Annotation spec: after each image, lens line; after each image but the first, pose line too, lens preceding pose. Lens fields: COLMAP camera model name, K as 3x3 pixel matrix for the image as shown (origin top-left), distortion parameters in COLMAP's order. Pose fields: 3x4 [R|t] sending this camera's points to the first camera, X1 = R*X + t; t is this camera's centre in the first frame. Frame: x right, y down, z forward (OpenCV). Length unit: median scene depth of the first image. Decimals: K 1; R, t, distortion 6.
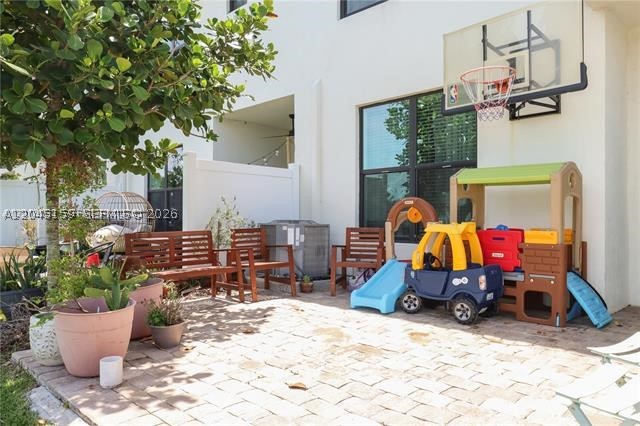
lens RADIAL K [[473.4, 0, 319.9], [0, 473.4, 213.9], [0, 0, 1]] dist [0.013675, 0.005154]
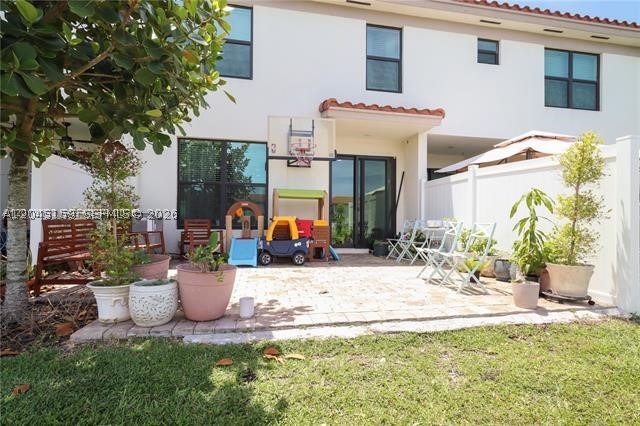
lens RADIAL K [[303.5, 0, 321.4], [0, 303.5, 216.1], [0, 0, 1]] dist [-0.001818, 0.001073]
pose [[0.555465, 0.027693, 0.831079, -1.030261], [-0.013888, 0.999615, -0.024026, 0.074425], [-0.831424, 0.001804, 0.555636, 0.290310]]
